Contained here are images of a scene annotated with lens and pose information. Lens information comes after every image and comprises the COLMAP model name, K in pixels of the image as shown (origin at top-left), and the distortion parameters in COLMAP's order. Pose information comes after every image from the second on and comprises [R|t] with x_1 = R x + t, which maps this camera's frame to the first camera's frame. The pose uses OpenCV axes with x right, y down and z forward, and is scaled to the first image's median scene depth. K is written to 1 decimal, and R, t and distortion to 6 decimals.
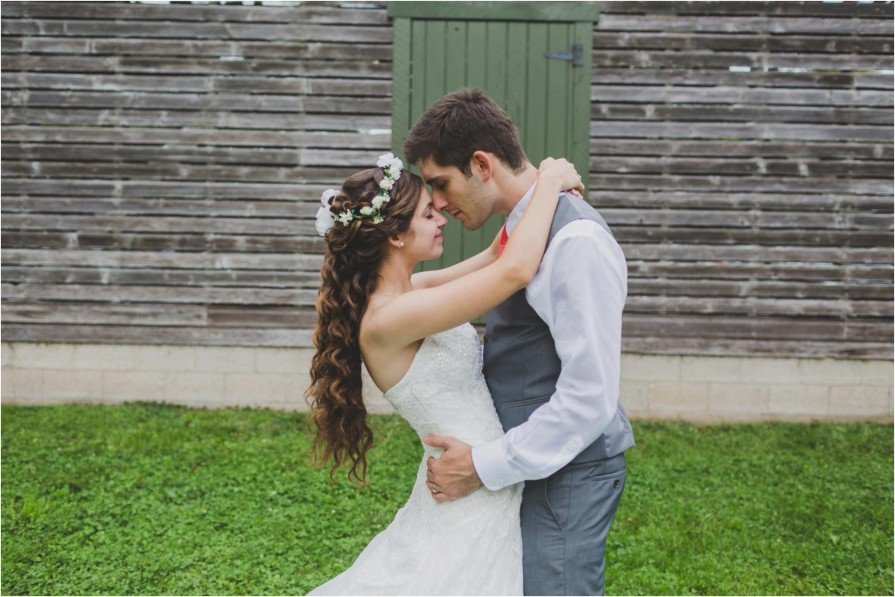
lens RADIAL K [[841.4, 0, 437.2], [0, 841.4, 260.4], [0, 0, 1]] dist [0.004888, 0.000000]
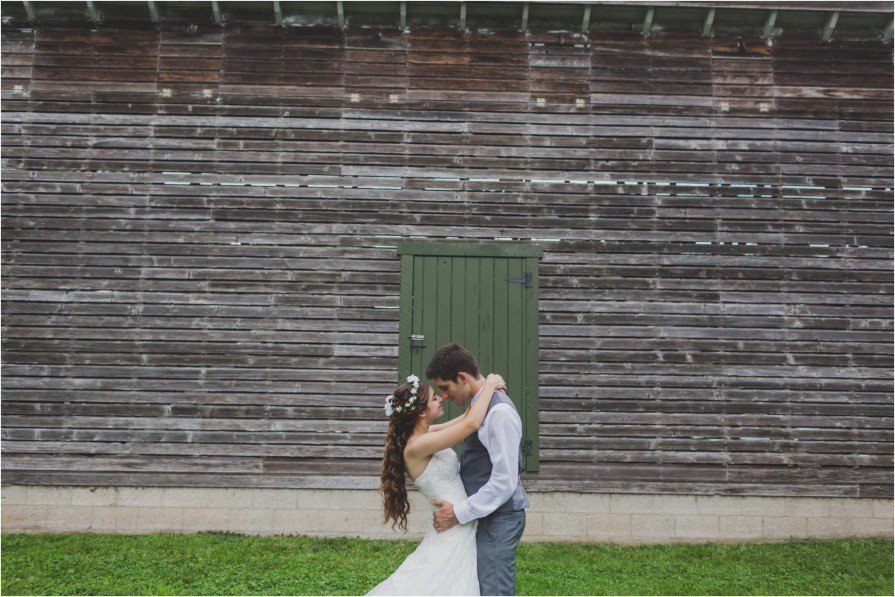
lens RADIAL K [[841.4, 0, 453.0], [0, 841.4, 297.5], [0, 0, 1]] dist [0.004888, 0.000000]
pose [[0.999420, 0.000792, 0.034042, -0.011742], [0.004437, 0.988174, -0.153272, 0.006405], [-0.033761, 0.153334, 0.987597, -0.408925]]
